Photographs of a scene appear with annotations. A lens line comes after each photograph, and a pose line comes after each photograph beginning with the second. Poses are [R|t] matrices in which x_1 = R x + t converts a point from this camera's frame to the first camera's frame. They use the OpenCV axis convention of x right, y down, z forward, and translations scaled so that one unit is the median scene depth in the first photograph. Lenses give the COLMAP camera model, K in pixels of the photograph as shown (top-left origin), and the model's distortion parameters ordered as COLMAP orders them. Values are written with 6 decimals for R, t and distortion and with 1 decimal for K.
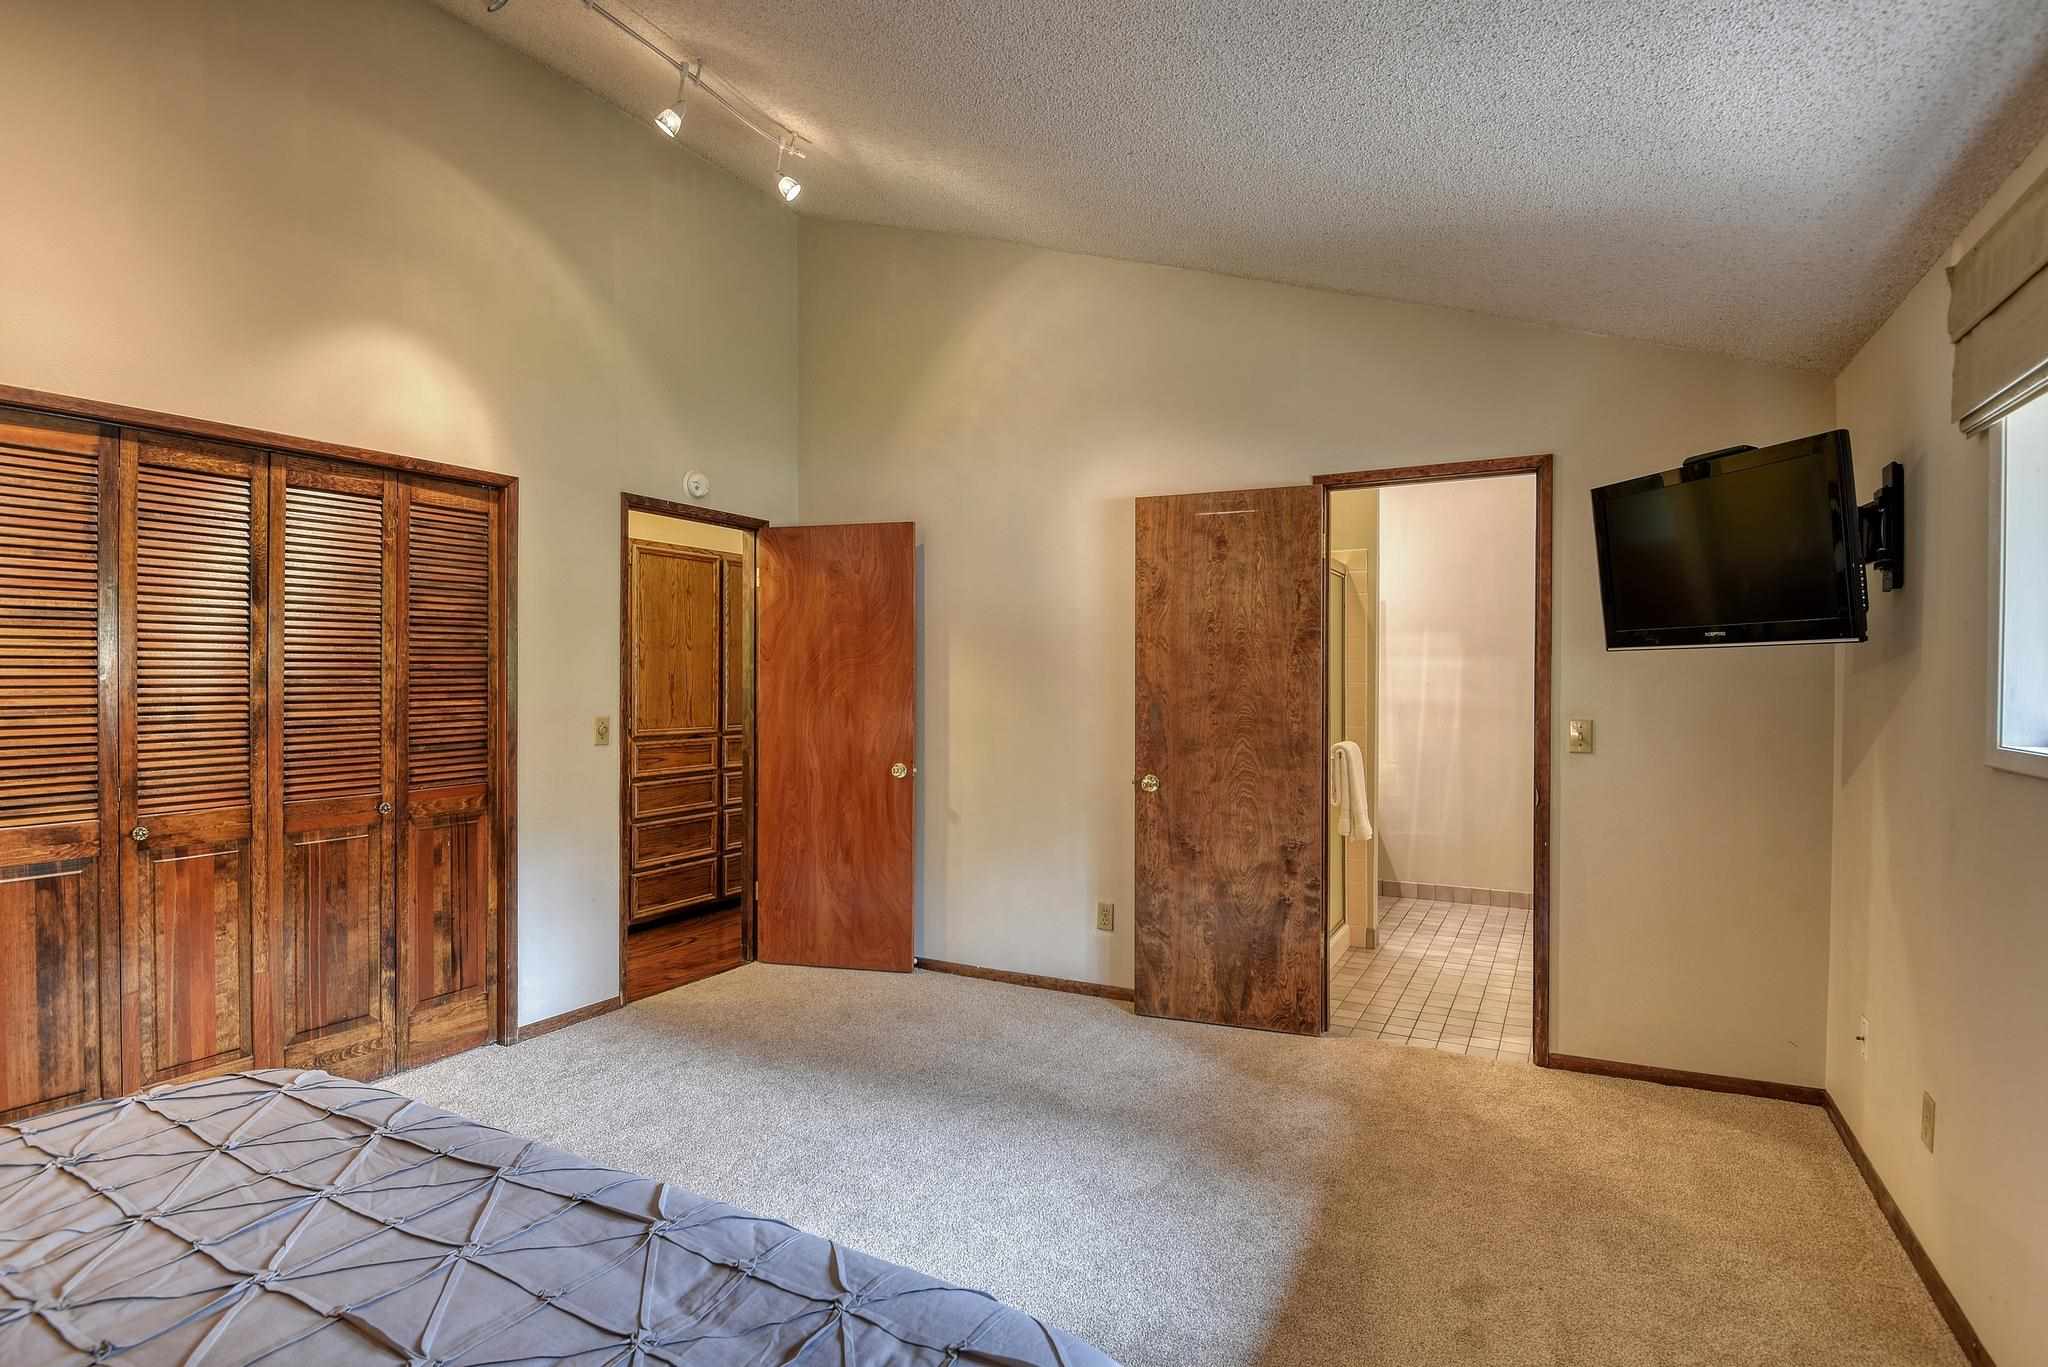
lens RADIAL K [[1013.9, 0, 1015.1], [0, 1013.9, 682.0], [0, 0, 1]] dist [-0.027566, -0.003247]
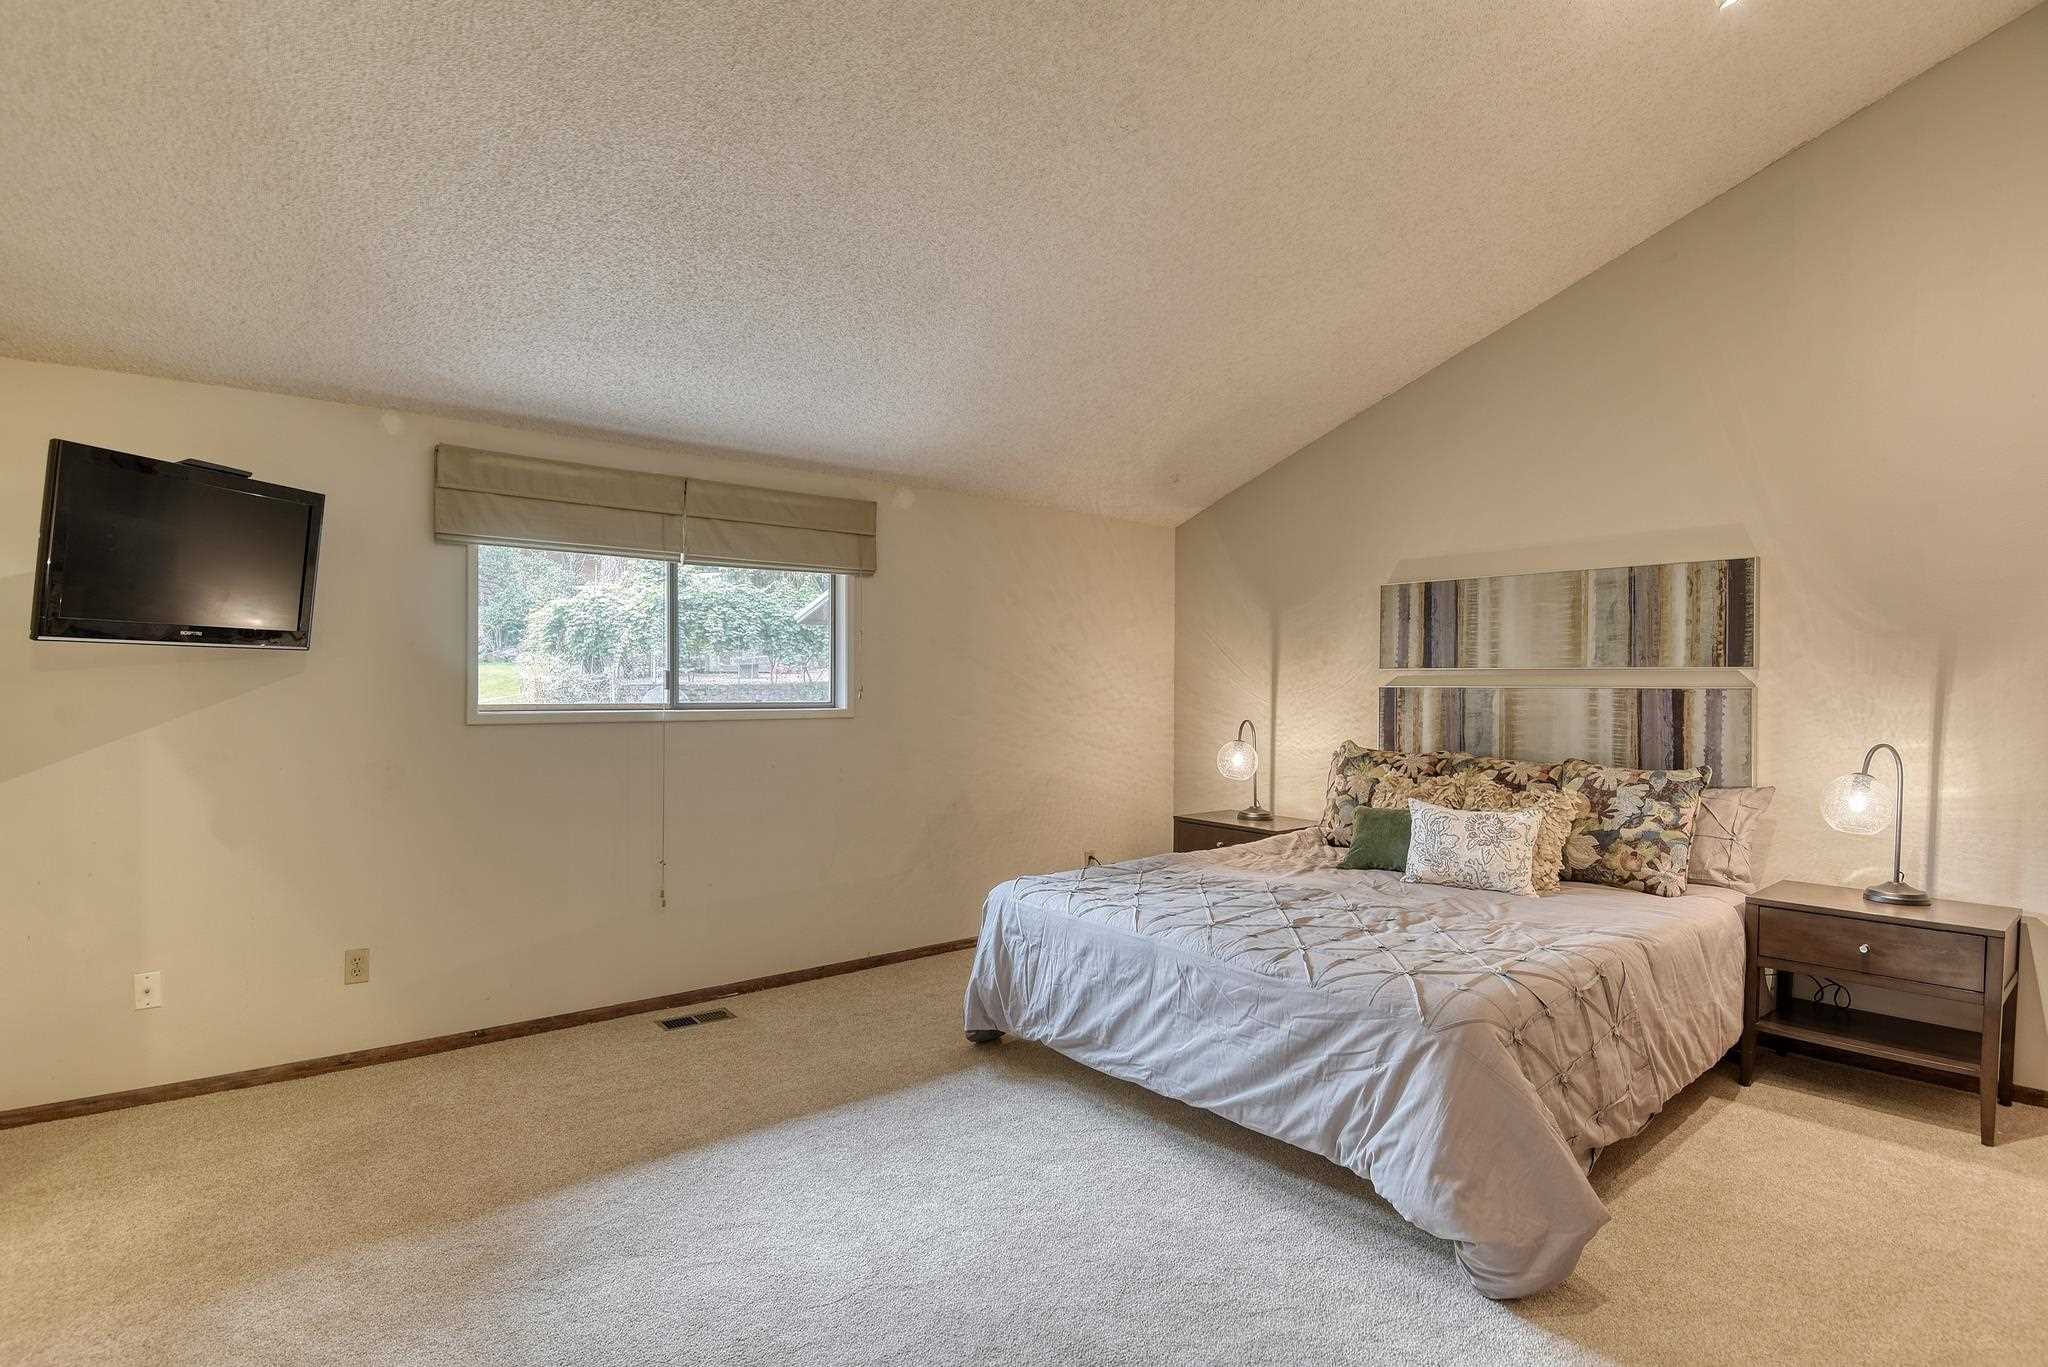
lens RADIAL K [[1013.9, 0, 1021.5], [0, 1013.9, 686.5], [0, 0, 1]] dist [-0.027566, -0.003247]
pose [[-0.931364, -0.001099, 0.364087, -0.338680], [-0.001766, 0.999997, -0.001498, 0.005843], [-0.364084, -0.002038, -0.931364, 1.142935]]
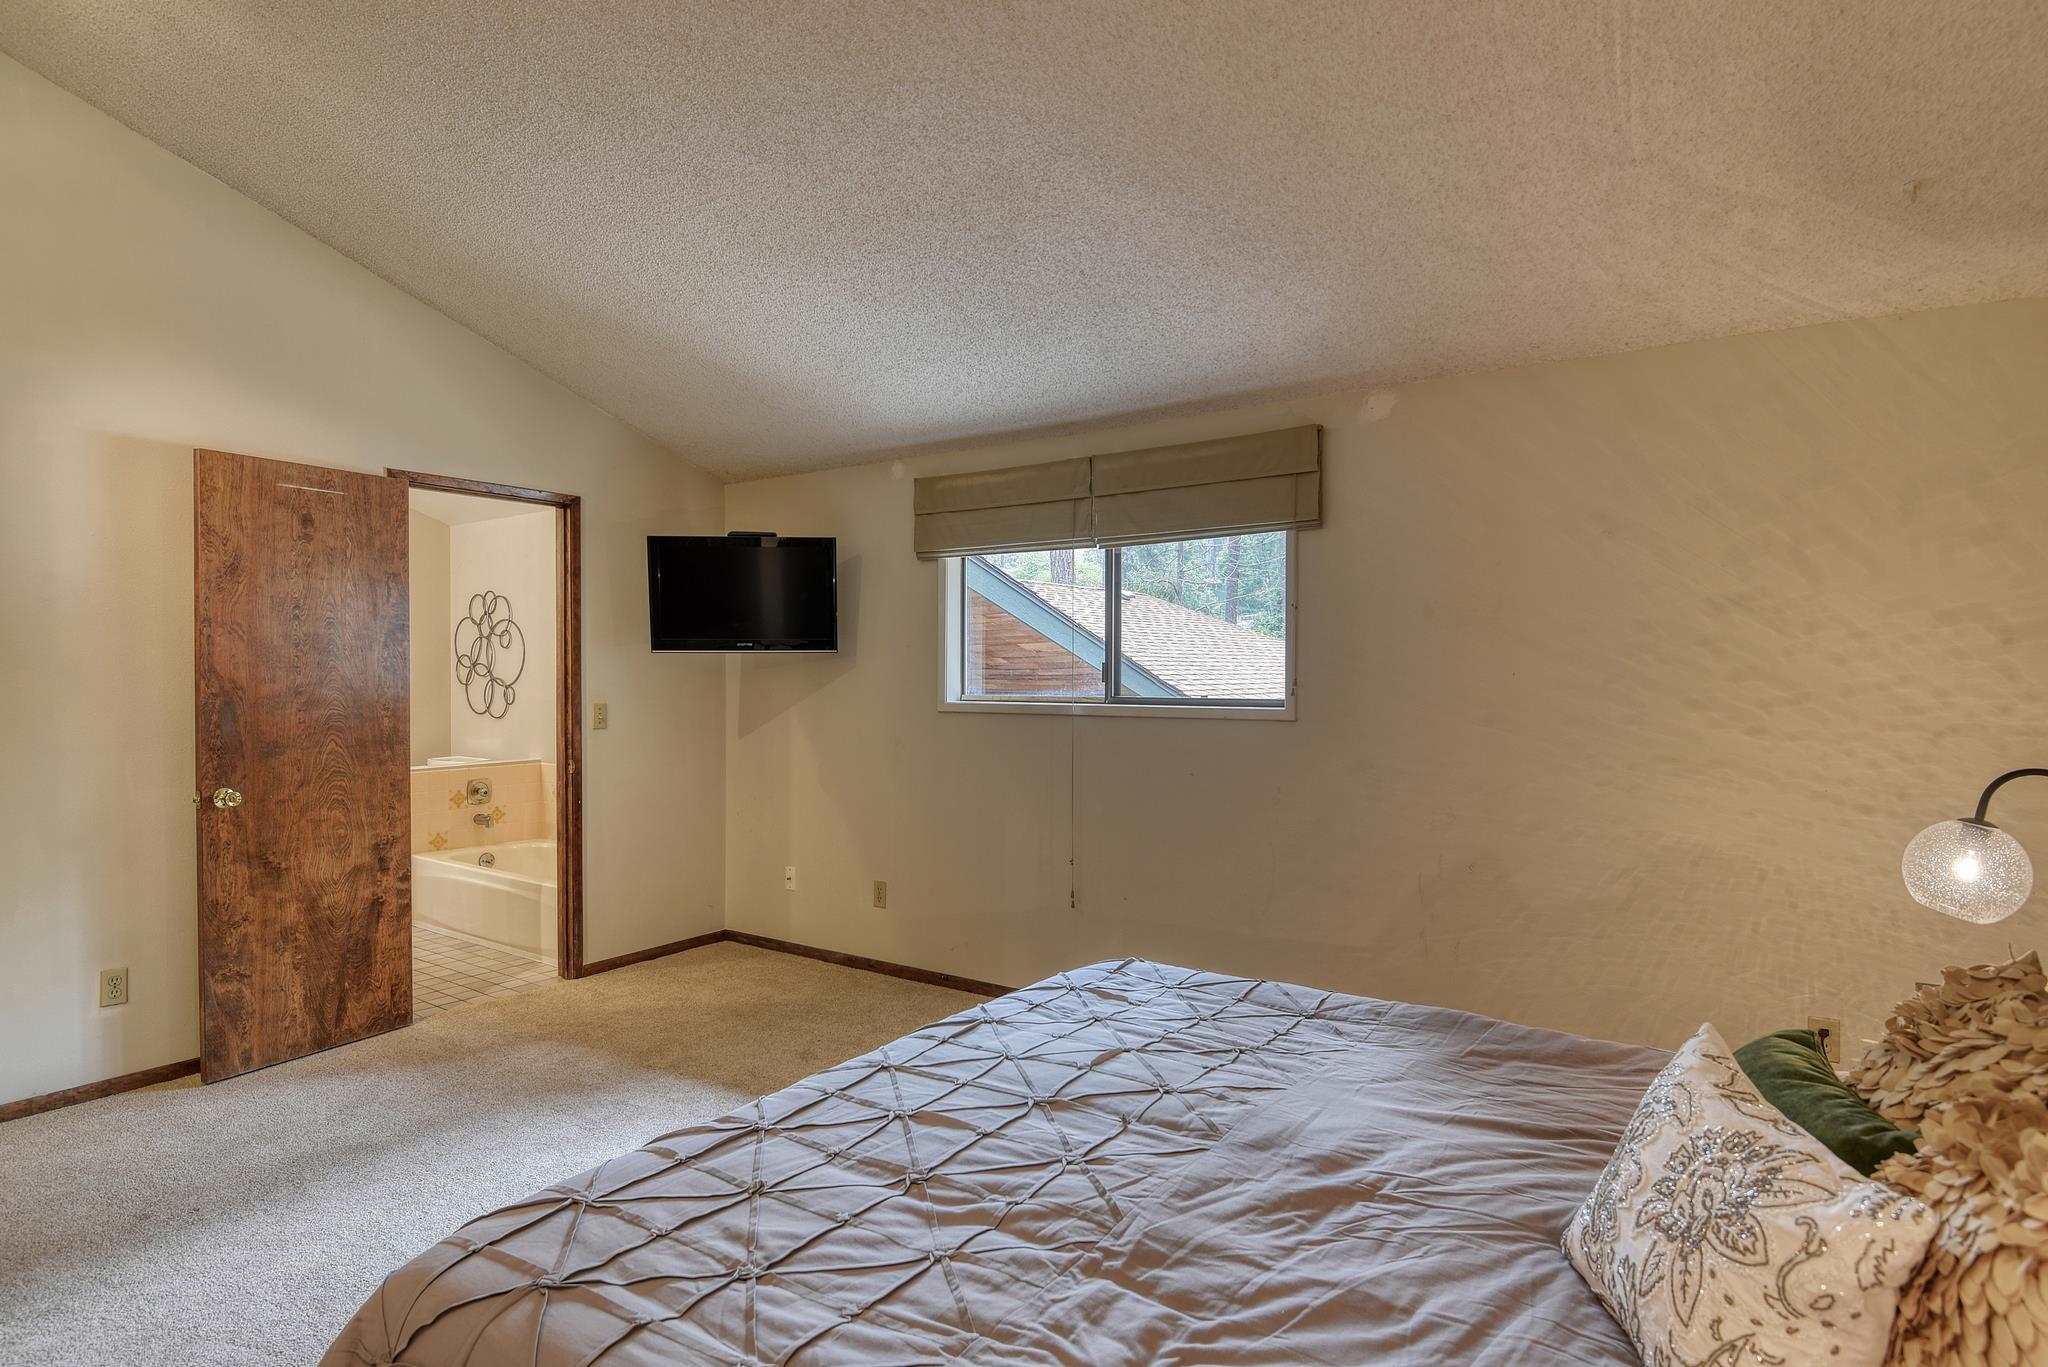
lens RADIAL K [[1109.3, 0, 1017.1], [0, 1109.3, 687.5], [0, 0, 1]] dist [0.002156, -0.001726]
pose [[0.111119, -0.012645, 0.993727, -0.708103], [0.001344, 0.999920, 0.012574, -0.001108], [-0.993806, -0.000062, 0.111127, 0.259124]]
